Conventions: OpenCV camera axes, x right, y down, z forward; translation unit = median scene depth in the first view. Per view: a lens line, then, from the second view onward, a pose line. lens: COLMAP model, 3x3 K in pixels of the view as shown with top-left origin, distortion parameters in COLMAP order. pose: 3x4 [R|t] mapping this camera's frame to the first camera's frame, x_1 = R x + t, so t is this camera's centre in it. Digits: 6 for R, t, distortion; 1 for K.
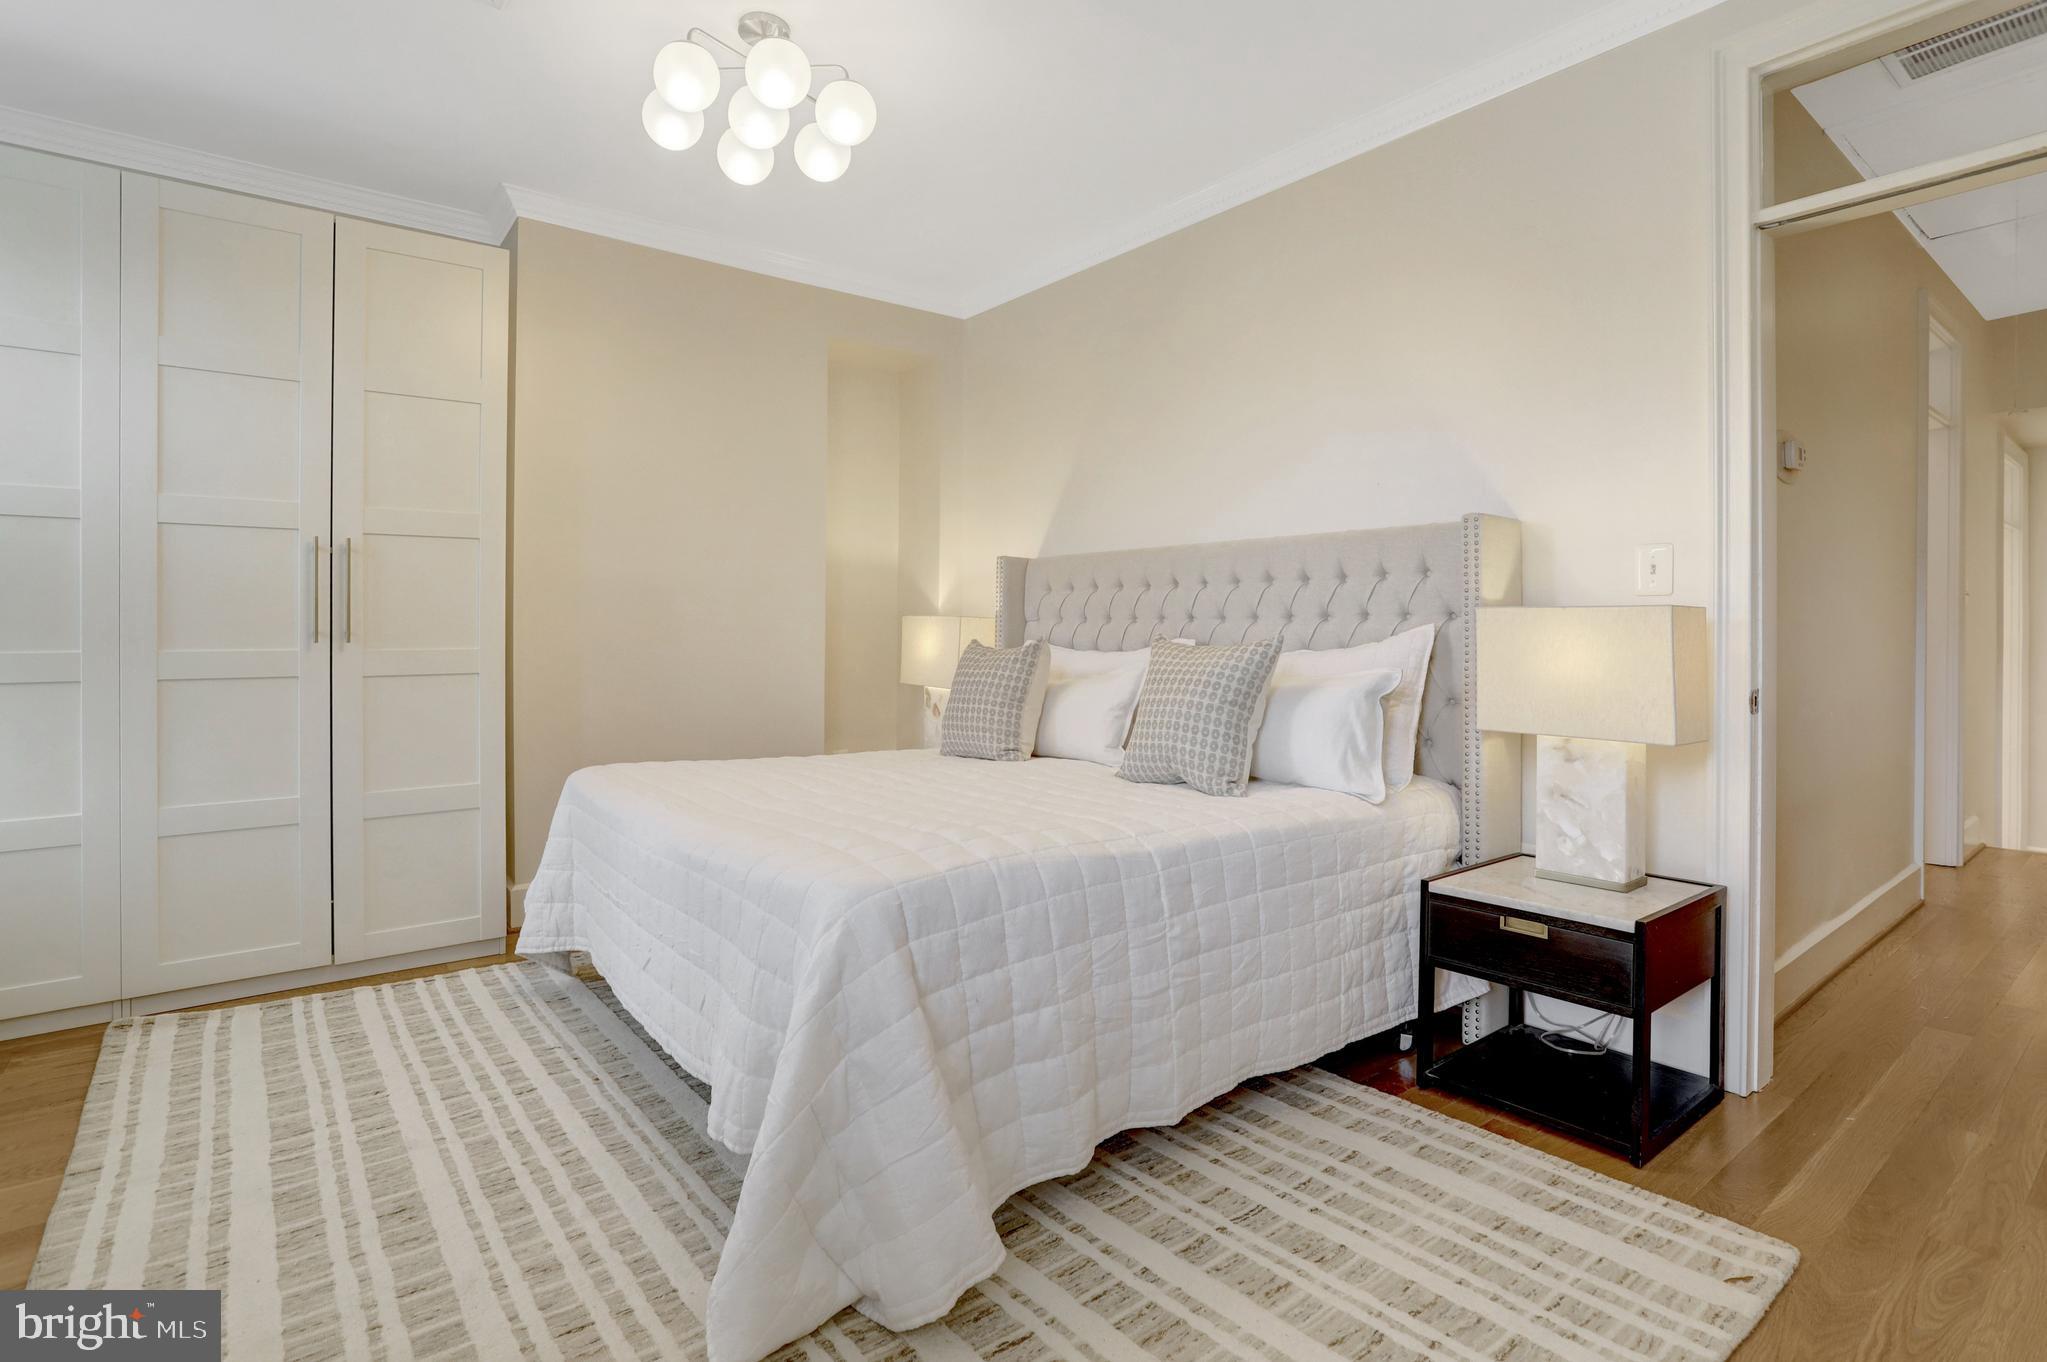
lens RADIAL K [[1040.4, 0, 1023.7], [0, 1040.4, 641.3], [0, 0, 1]] dist [-0.002219, -0.000129]
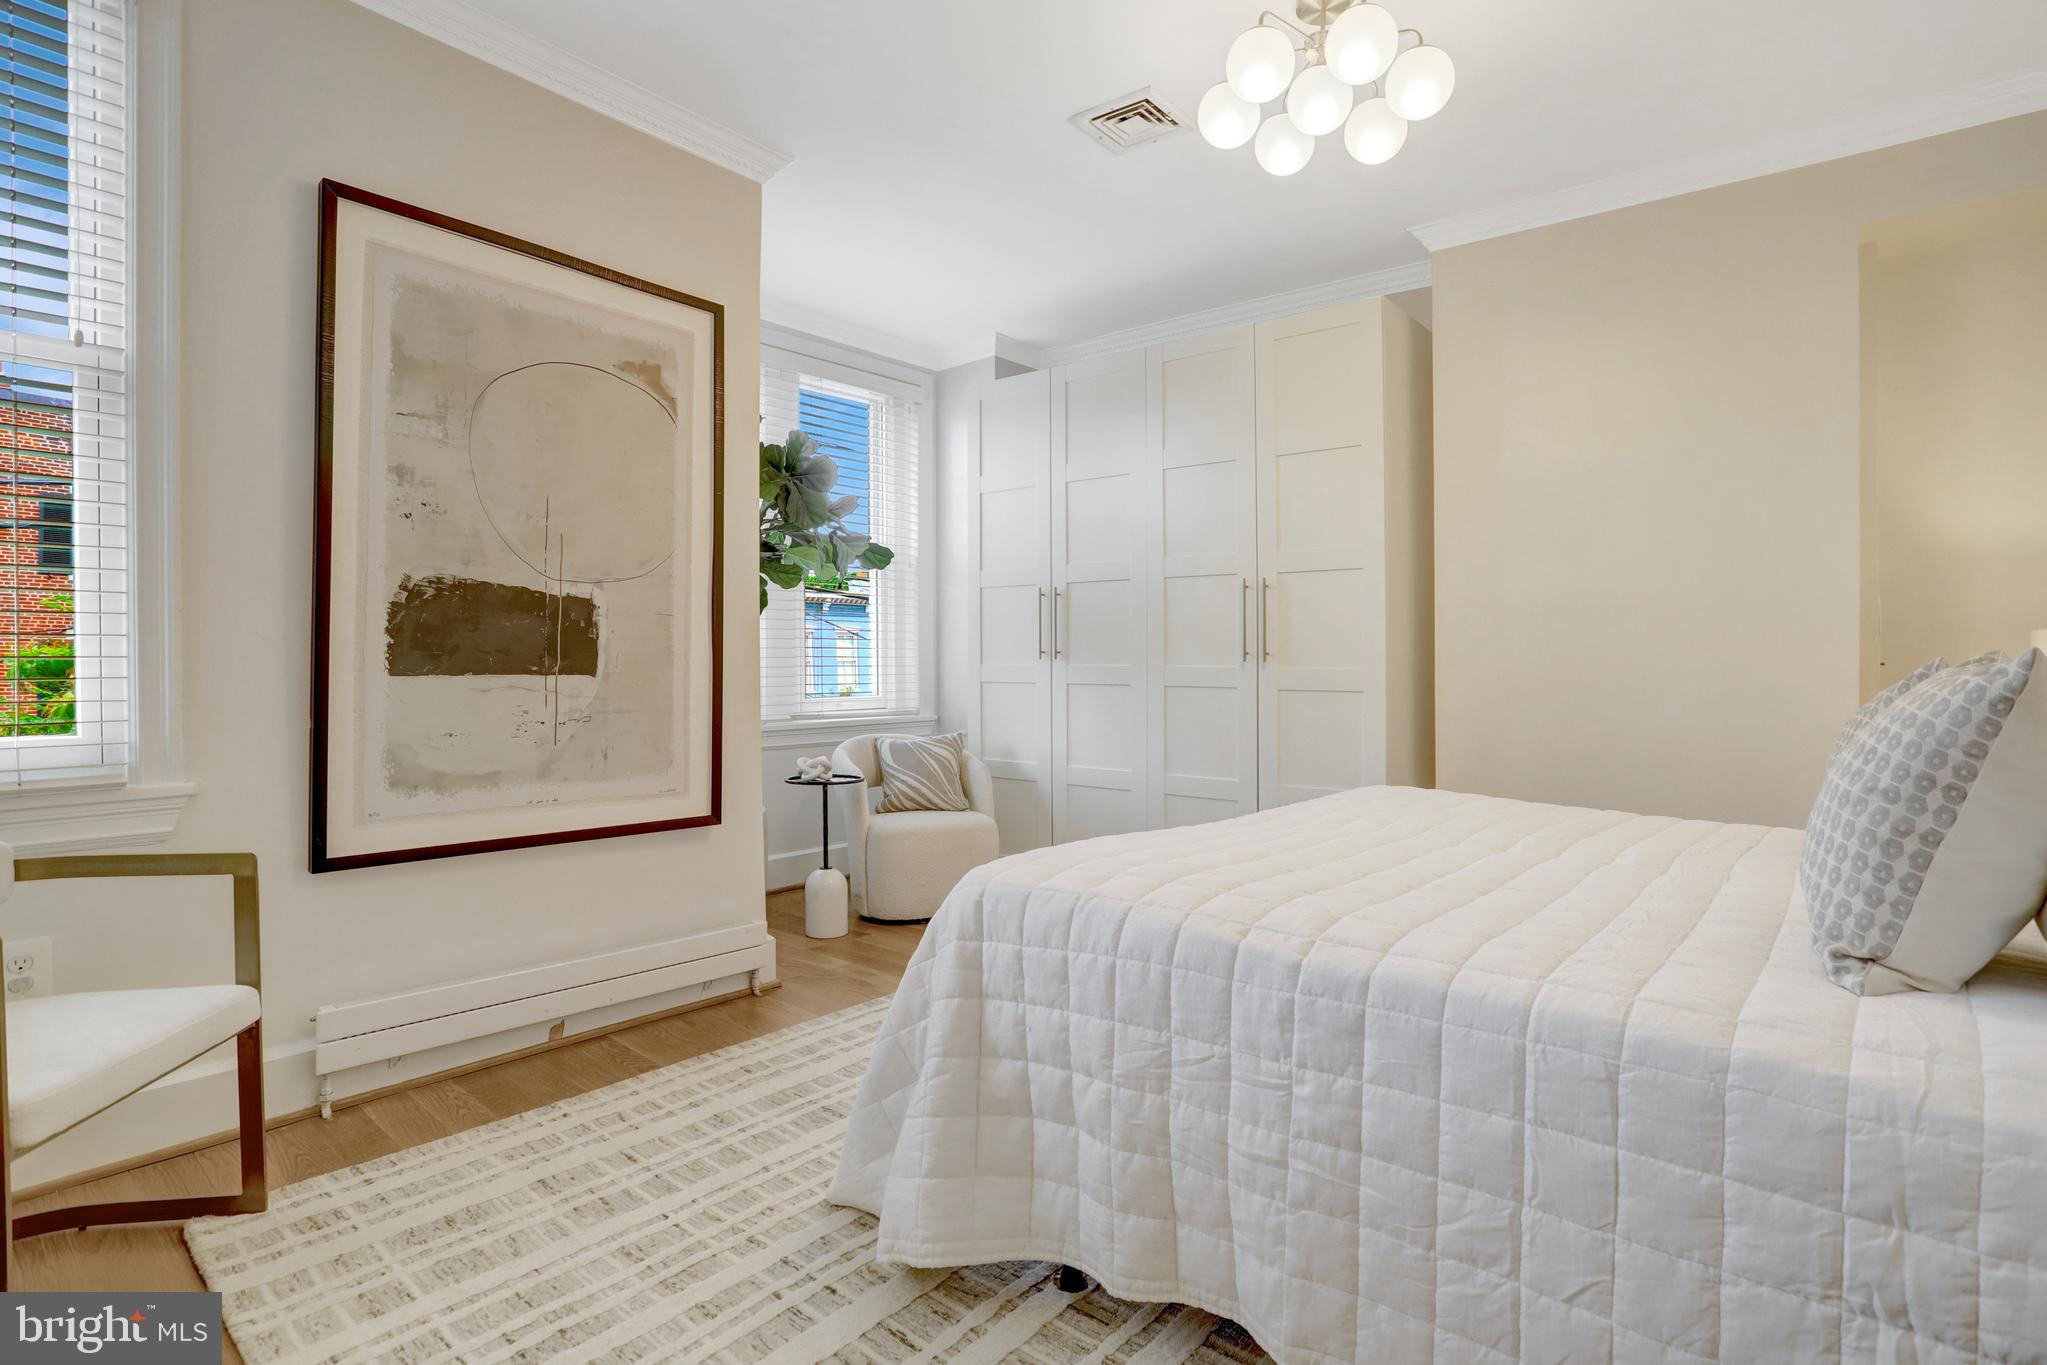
lens RADIAL K [[1040.4, 0, 1023.7], [0, 1040.4, 642.8], [0, 0, 1]] dist [-0.002219, -0.000129]
pose [[0.180633, -0.013015, -0.983465, 0.677987], [-0.005359, 0.999885, -0.014217, -0.000301], [0.983536, 0.007838, 0.180542, 0.607819]]
